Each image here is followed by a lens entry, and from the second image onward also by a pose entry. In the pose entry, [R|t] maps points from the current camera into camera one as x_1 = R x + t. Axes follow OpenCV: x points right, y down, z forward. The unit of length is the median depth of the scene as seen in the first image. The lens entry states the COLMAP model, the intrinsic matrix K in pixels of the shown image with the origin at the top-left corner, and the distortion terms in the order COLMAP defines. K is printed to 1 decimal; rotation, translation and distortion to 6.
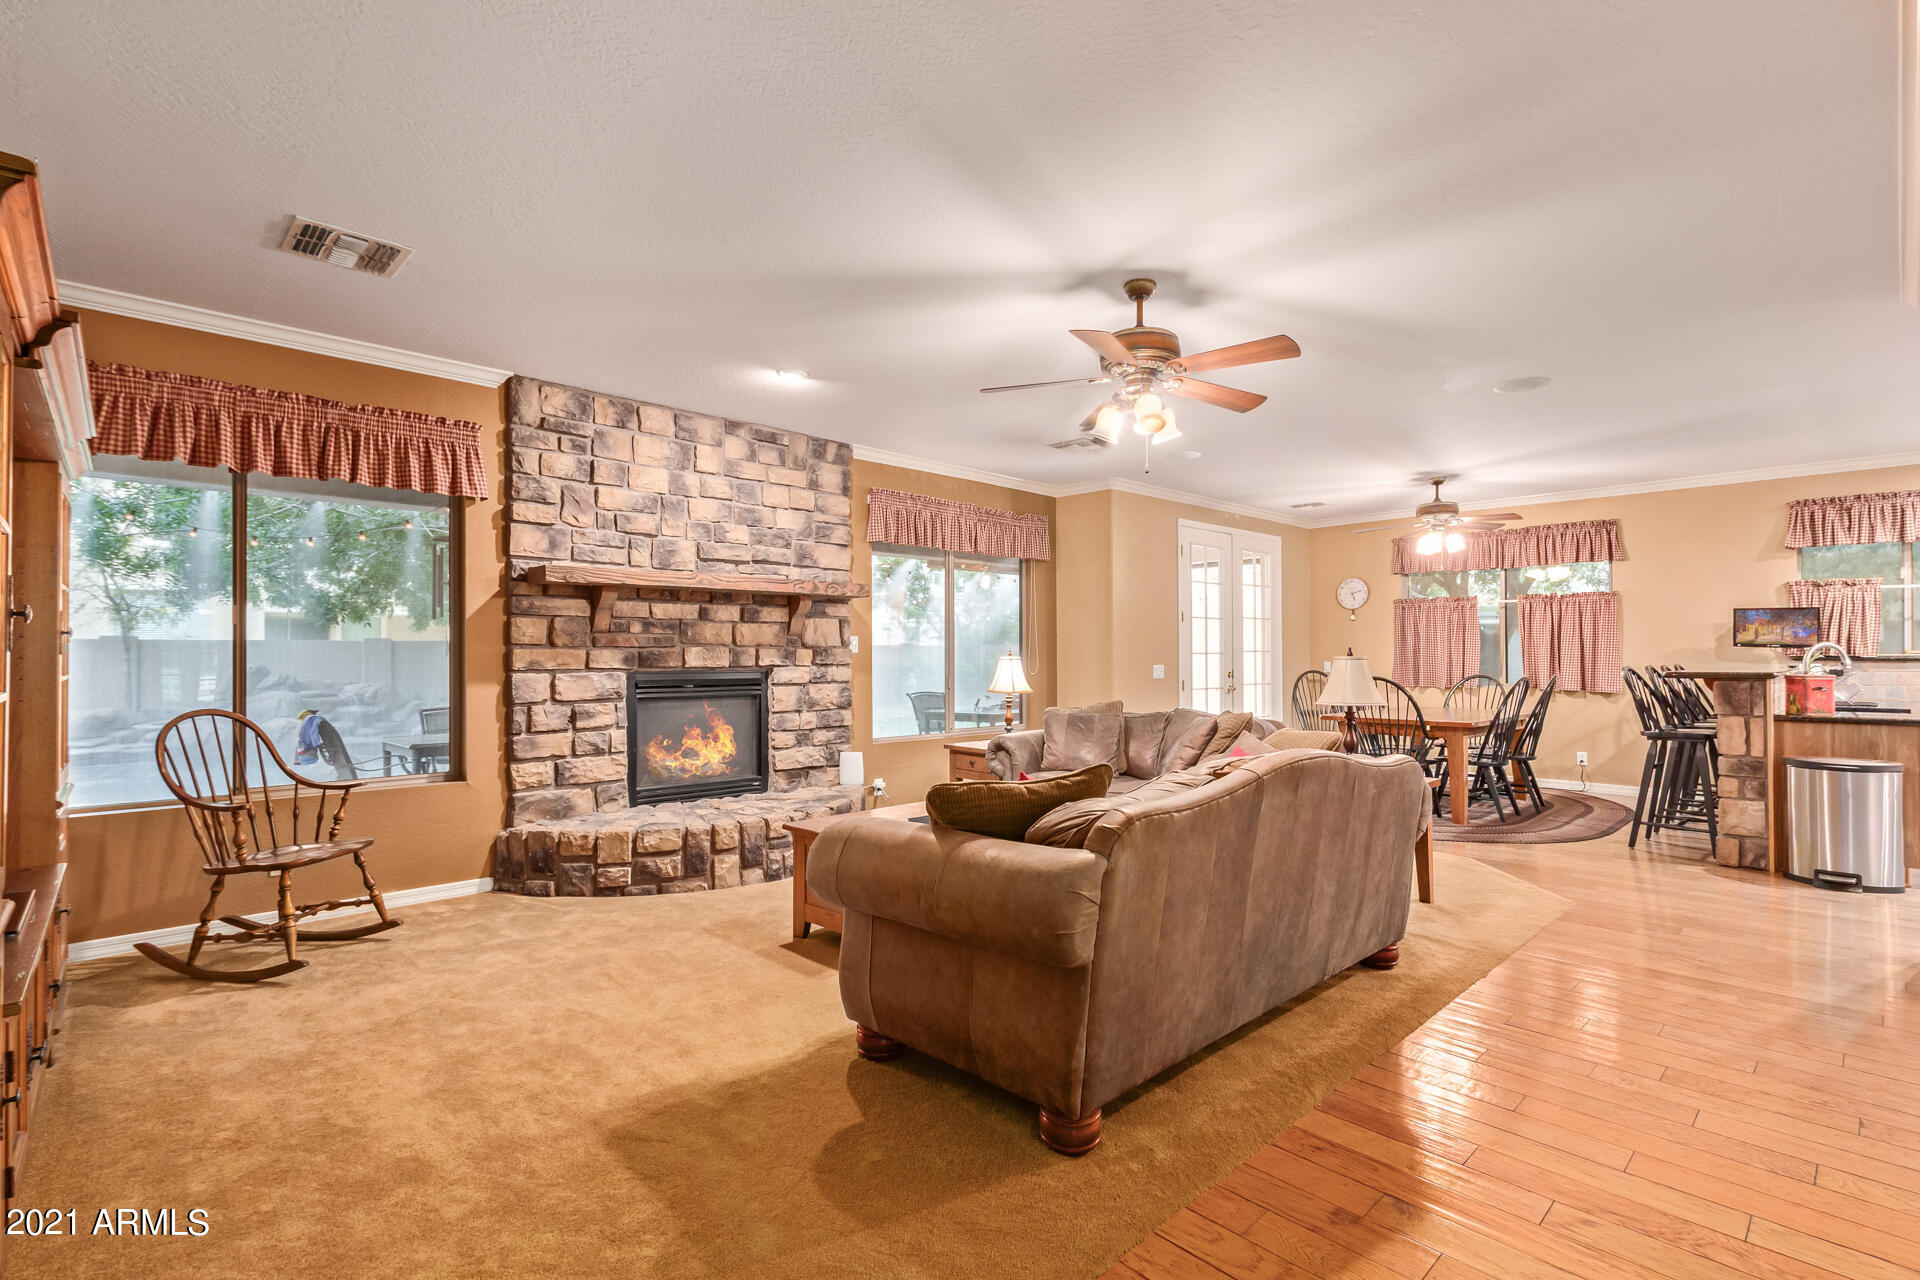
lens RADIAL K [[898.4, 0, 962.1], [0, 898.4, 646.3], [0, 0, 1]] dist [0.005855, -0.001358]
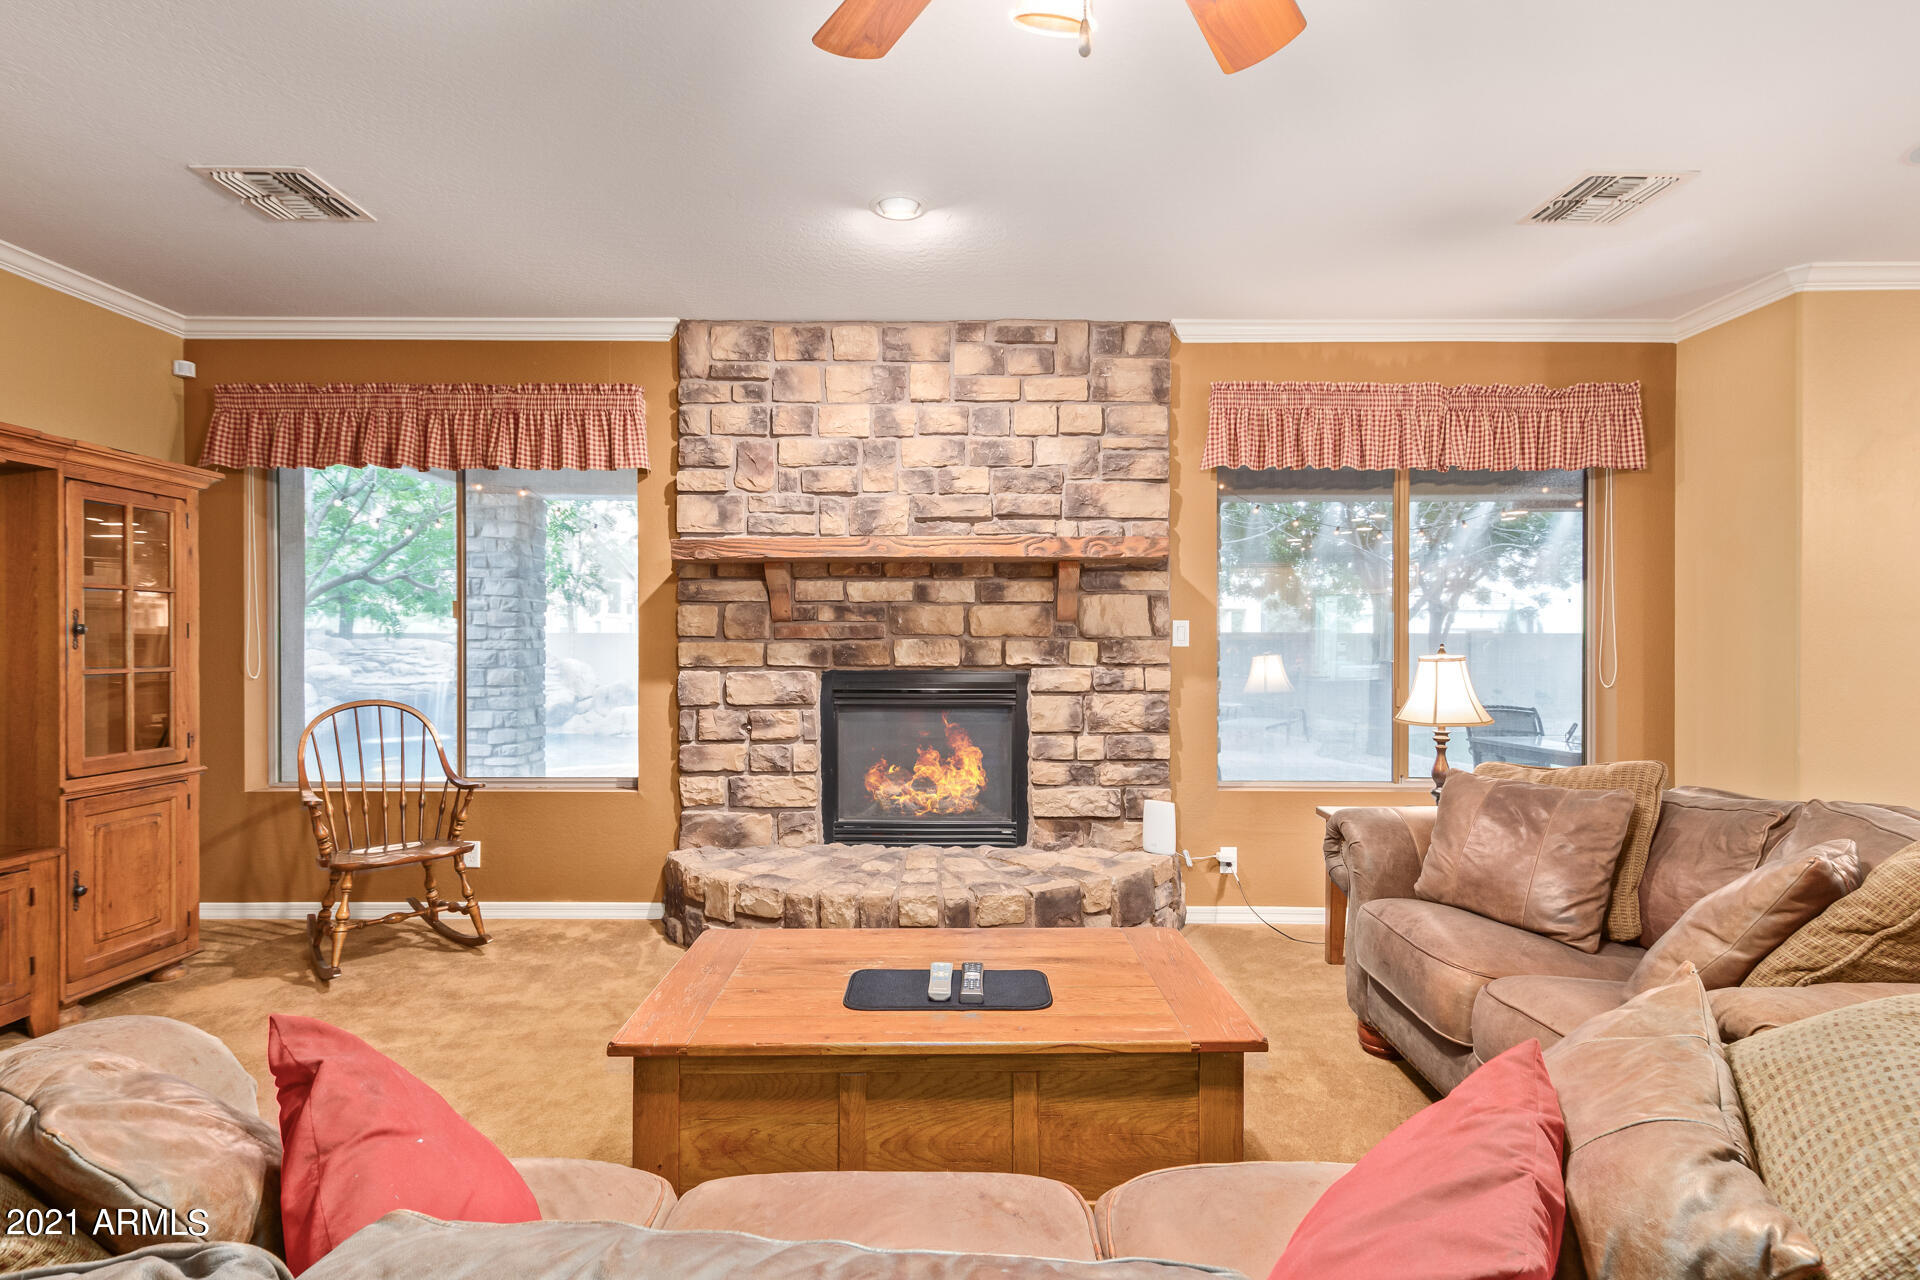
lens RADIAL K [[898.4, 0, 967.8], [0, 898.4, 647.6], [0, 0, 1]] dist [0.005855, -0.001358]
pose [[0.713956, 0.001826, -0.700188, 0.258297], [0.005186, 0.999955, 0.007896, 0.002555], [0.700171, -0.009269, 0.713915, 0.508772]]
